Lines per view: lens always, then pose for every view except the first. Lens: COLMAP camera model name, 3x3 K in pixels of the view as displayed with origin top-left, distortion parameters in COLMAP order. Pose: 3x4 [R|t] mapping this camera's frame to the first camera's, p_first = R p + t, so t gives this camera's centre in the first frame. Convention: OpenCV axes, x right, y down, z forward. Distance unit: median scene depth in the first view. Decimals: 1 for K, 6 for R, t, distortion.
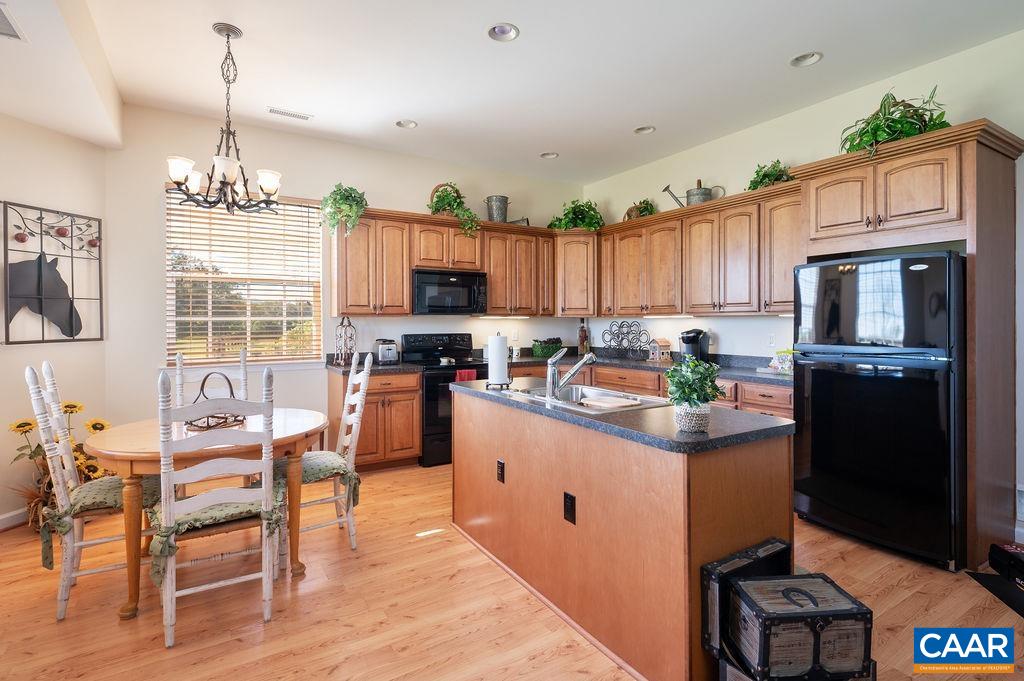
lens RADIAL K [[503.1, 0, 510.6], [0, 503.1, 326.3], [0, 0, 1]] dist [0.000643, 0.000273]
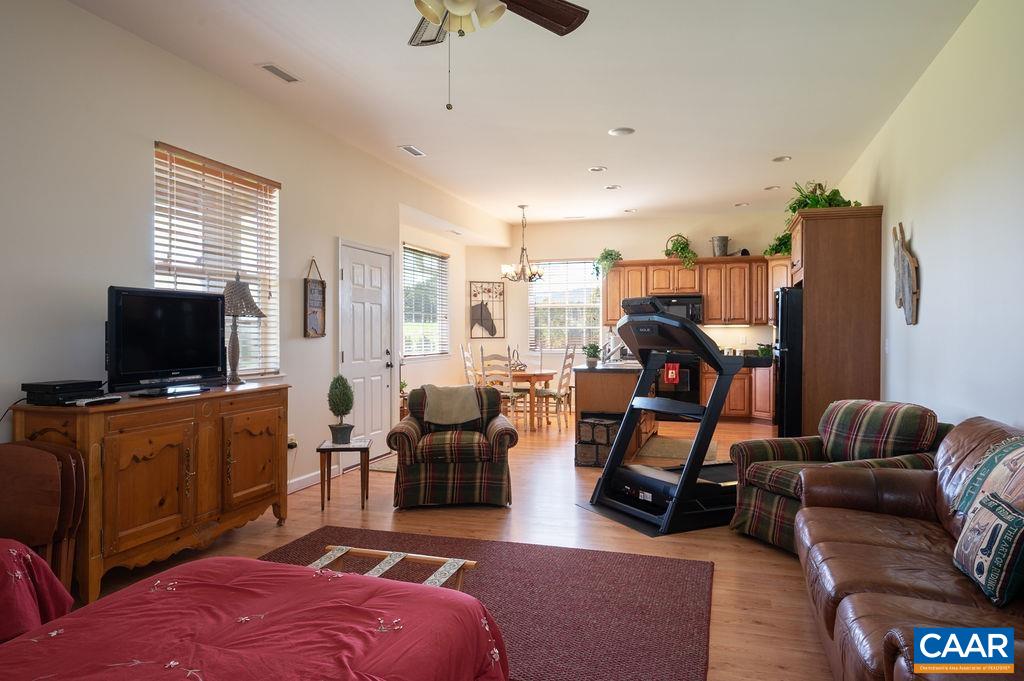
lens RADIAL K [[653.7, 0, 512.9], [0, 653.7, 339.0], [0, 0, 1]] dist [0.000619, 0.000066]
pose [[0.646857, 0.006622, -0.762583, 1.104776], [-0.009173, 0.999958, 0.000903, 0.023241], [0.762556, 0.006411, 0.646890, -0.643621]]
